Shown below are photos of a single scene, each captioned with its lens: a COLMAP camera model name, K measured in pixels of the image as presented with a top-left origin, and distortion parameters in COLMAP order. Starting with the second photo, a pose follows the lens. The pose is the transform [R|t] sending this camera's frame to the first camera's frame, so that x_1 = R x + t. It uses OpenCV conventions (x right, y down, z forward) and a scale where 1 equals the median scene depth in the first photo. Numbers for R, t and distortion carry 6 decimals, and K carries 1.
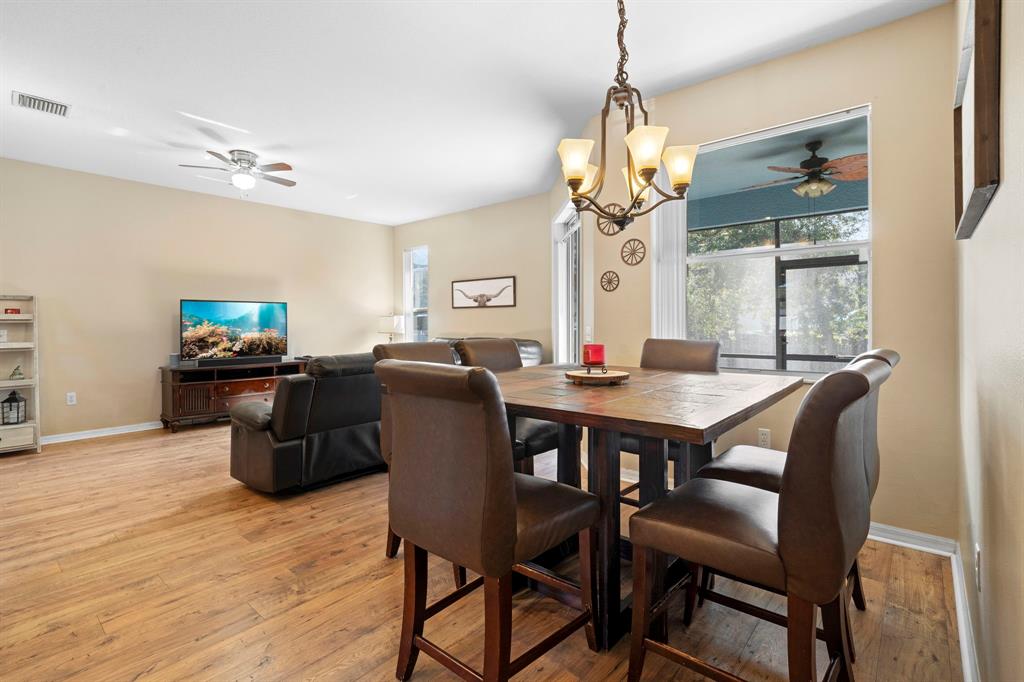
lens RADIAL K [[481.3, 0, 512.9], [0, 481.3, 324.8], [0, 0, 1]] dist [-0.013085, 0.006247]
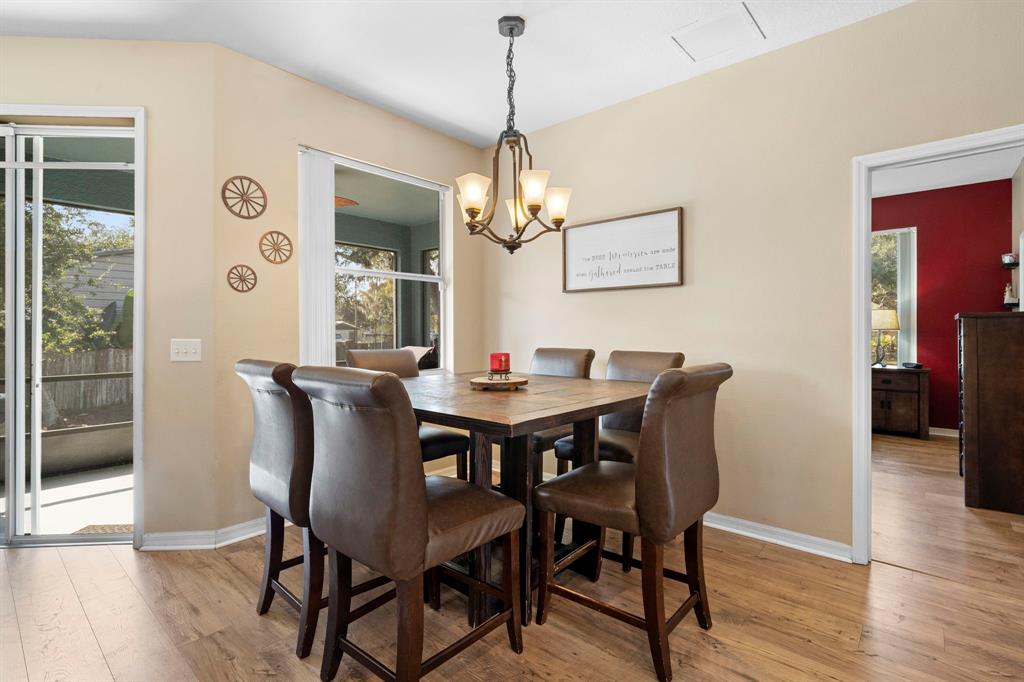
lens RADIAL K [[481.3, 0, 512.8], [0, 481.3, 330.5], [0, 0, 1]] dist [-0.013085, 0.006247]
pose [[0.012769, 0.008921, 0.999879, -0.534750], [0.006842, 0.999936, -0.009009, 0.000643], [-0.999895, 0.006956, 0.012707, 0.558416]]
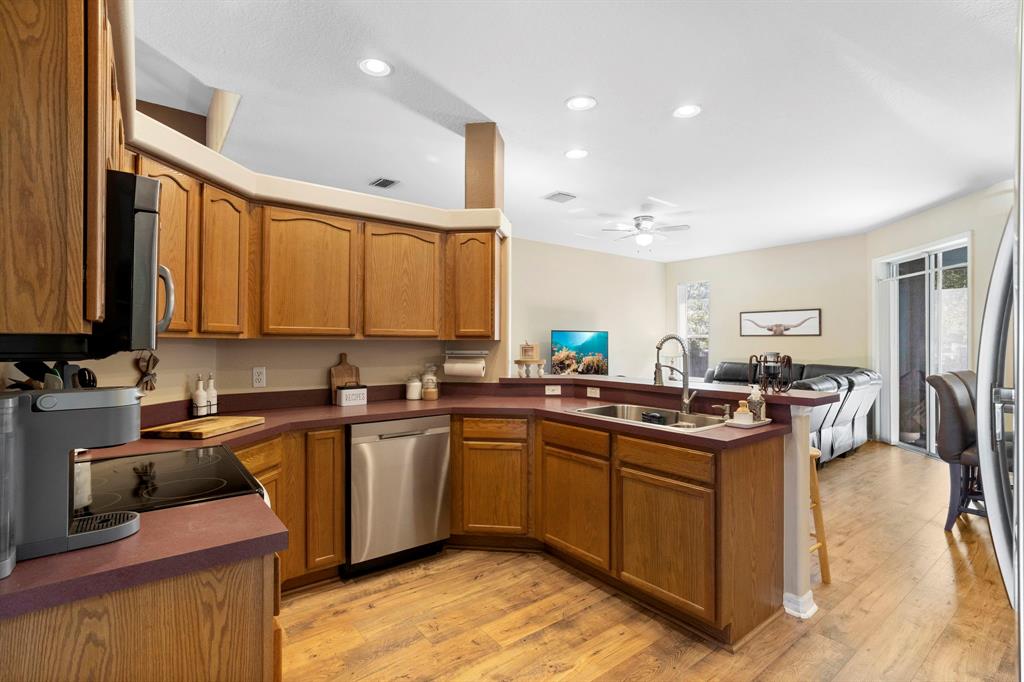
lens RADIAL K [[481.3, 0, 515.2], [0, 481.3, 334.6], [0, 0, 1]] dist [-0.013085, 0.006247]
pose [[0.977905, 0.004611, -0.209000, -0.760666], [-0.008102, 0.999842, -0.015850, -0.029983], [0.208894, 0.017194, 0.977787, -0.385119]]
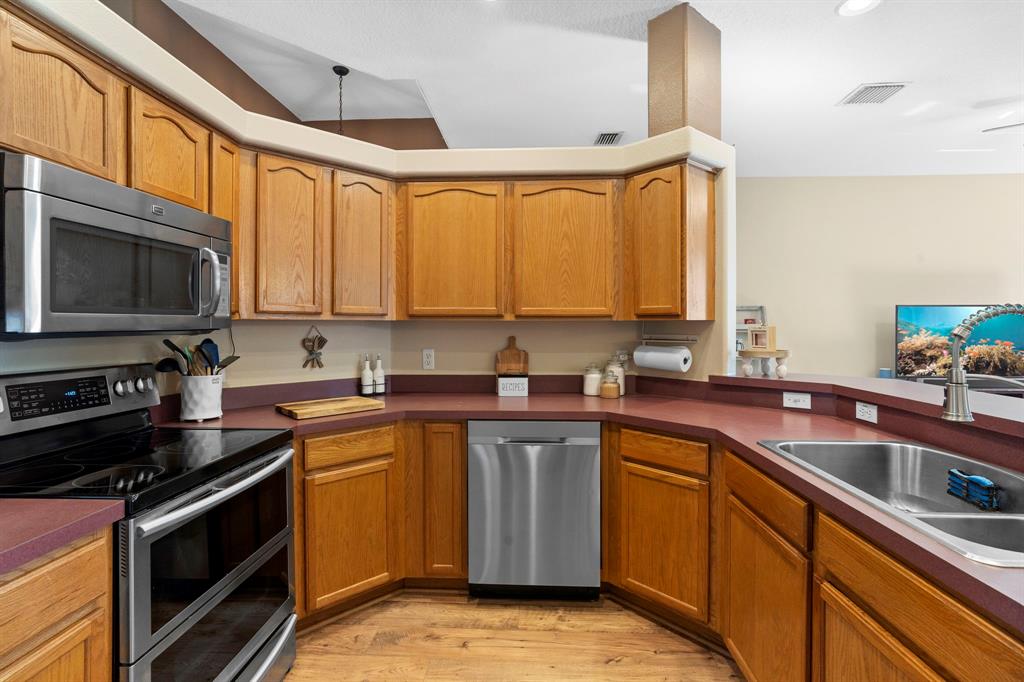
lens RADIAL K [[481.3, 0, 520.1], [0, 481.3, 323.9], [0, 0, 1]] dist [-0.013085, 0.006247]
pose [[0.611358, 0.008459, -0.791309, -0.628471], [-0.003880, 0.999963, 0.007693, -0.033158], [0.791344, -0.001633, 0.611369, -0.063968]]
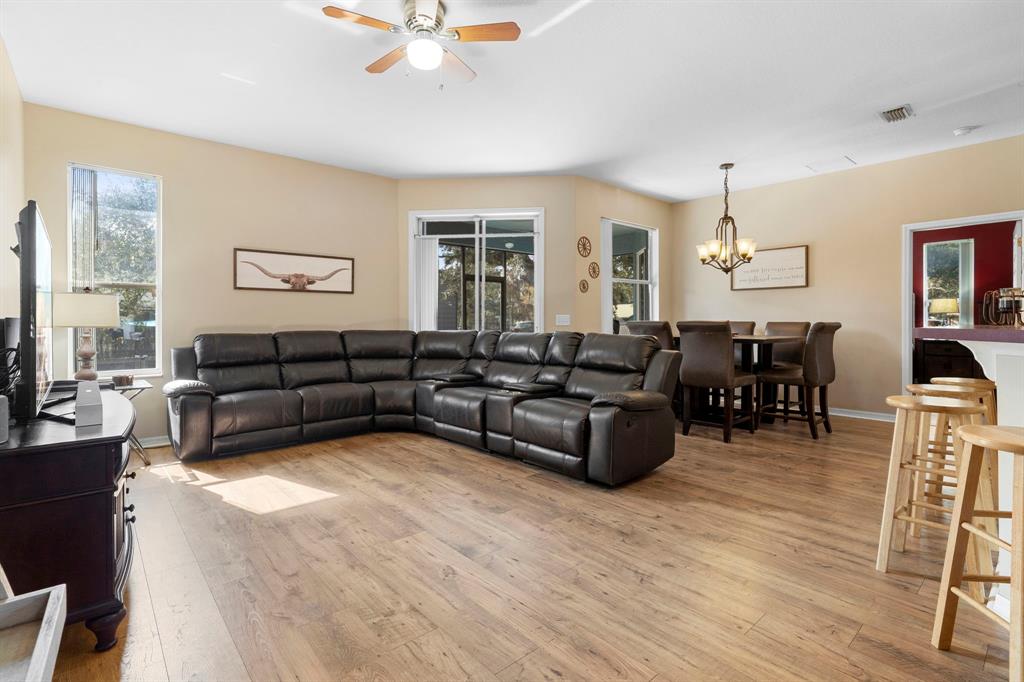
lens RADIAL K [[481.3, 0, 514.6], [0, 481.3, 321.6], [0, 0, 1]] dist [-0.013085, 0.006247]
pose [[0.143495, 0.007358, 0.989624, -1.355311], [0.006521, 0.999944, -0.008380, 0.035790], [-0.989630, 0.007656, 0.143439, 0.983877]]
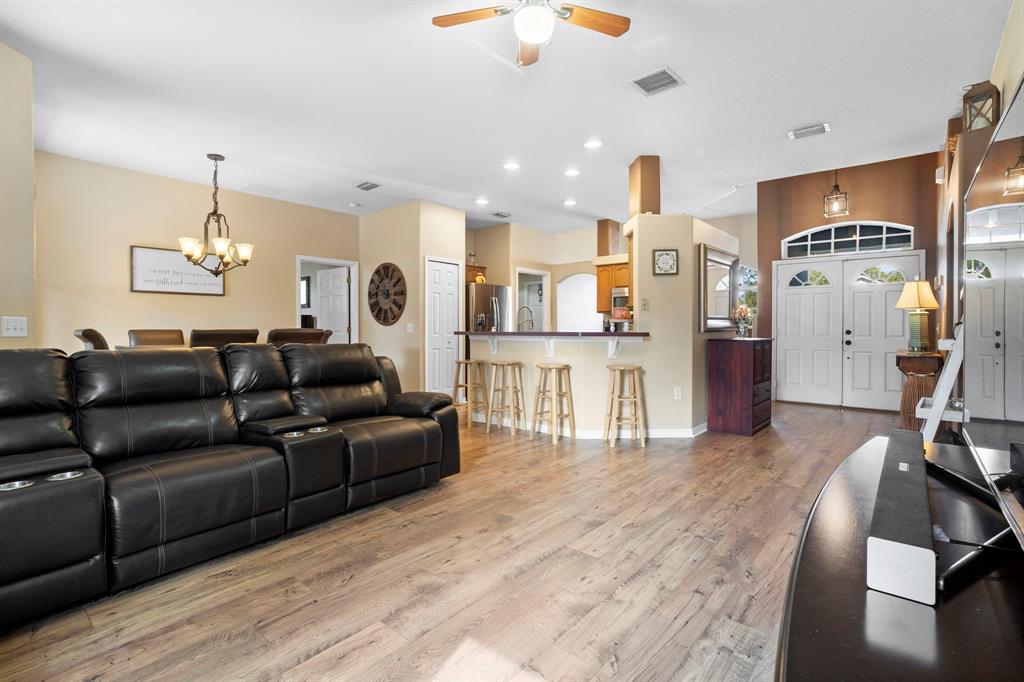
lens RADIAL K [[481.3, 0, 505.9], [0, 481.3, 330.4], [0, 0, 1]] dist [-0.013085, 0.006247]
pose [[-0.999911, 0.007550, 0.011037, -0.651995], [0.007653, 0.999927, 0.009308, 0.024302], [-0.010966, 0.009392, -0.999896, 1.831917]]
